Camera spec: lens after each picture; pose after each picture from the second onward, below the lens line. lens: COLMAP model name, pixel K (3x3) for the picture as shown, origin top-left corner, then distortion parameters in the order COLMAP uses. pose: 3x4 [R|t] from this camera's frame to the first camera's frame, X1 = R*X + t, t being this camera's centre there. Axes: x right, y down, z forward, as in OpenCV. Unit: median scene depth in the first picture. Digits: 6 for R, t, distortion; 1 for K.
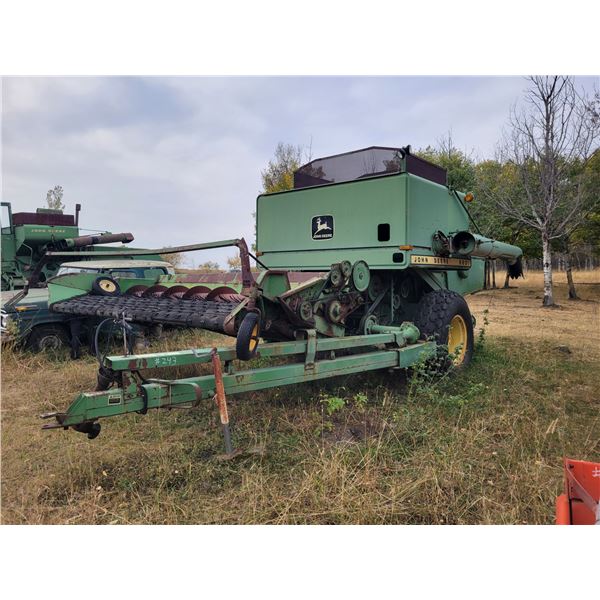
lens RADIAL K [[448.6, 0, 300.0], [0, 448.6, 300.0], [0, 0, 1]] dist [0.054812, -0.062722]
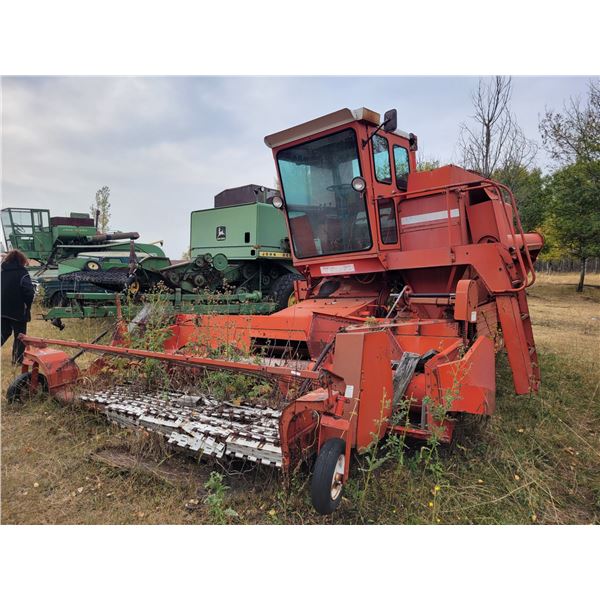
lens RADIAL K [[448.6, 0, 300.0], [0, 448.6, 300.0], [0, 0, 1]] dist [0.054812, -0.062722]
pose [[0.995108, 0.030157, -0.094075, 0.288507], [-0.029554, 0.999533, 0.007802, 0.033980], [0.094266, -0.004983, 0.995535, -0.346739]]
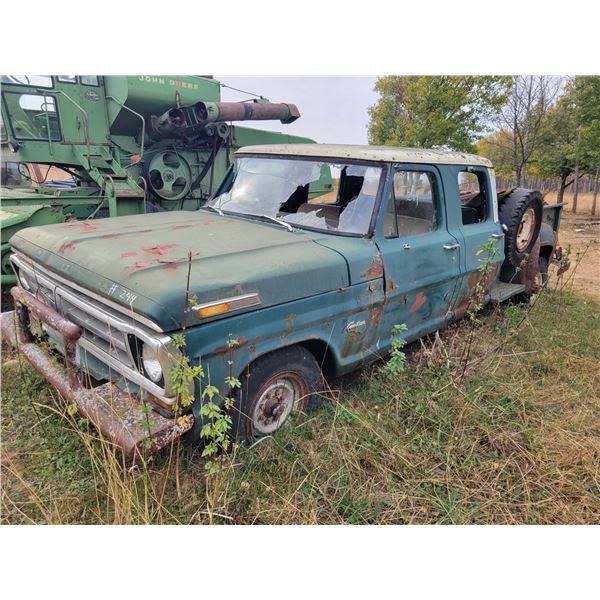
lens RADIAL K [[448.6, 0, 300.0], [0, 448.6, 300.0], [0, 0, 1]] dist [0.054812, -0.062722]
pose [[0.992630, 0.074649, -0.095461, -0.367285], [-0.055424, 0.980185, 0.190172, -0.024670], [0.107765, -0.183480, 0.977099, 0.516082]]
